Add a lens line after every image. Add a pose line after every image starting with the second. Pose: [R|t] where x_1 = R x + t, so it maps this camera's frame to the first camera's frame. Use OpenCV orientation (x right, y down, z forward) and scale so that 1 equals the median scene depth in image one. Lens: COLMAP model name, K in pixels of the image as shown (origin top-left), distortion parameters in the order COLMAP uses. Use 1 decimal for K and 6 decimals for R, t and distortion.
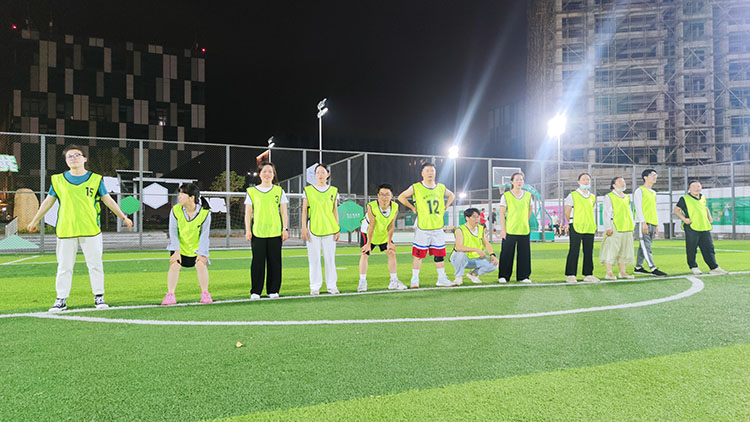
lens RADIAL K [[523.1, 0, 389.2], [0, 523.1, 211.4], [0, 0, 1]] dist [0.004501, -0.002979]
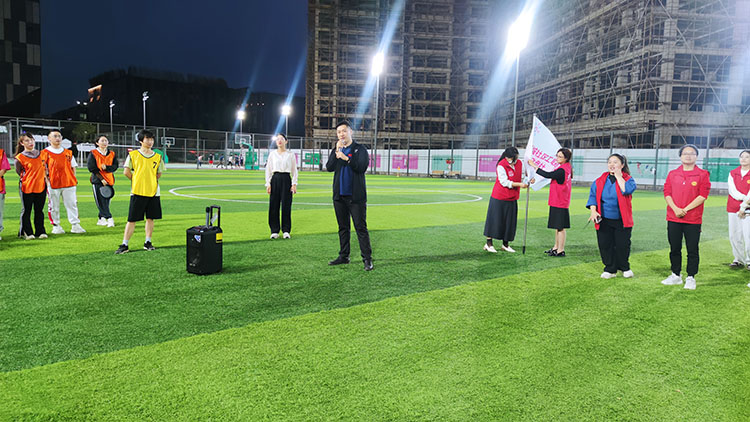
lens RADIAL K [[523.1, 0, 389.2], [0, 523.1, 211.4], [0, 0, 1]] dist [0.004501, -0.002979]
pose [[0.960300, 0.014137, 0.278610, 0.062609], [-0.046509, 0.992851, 0.109926, -0.010442], [-0.275064, -0.118520, 0.954093, -0.350576]]
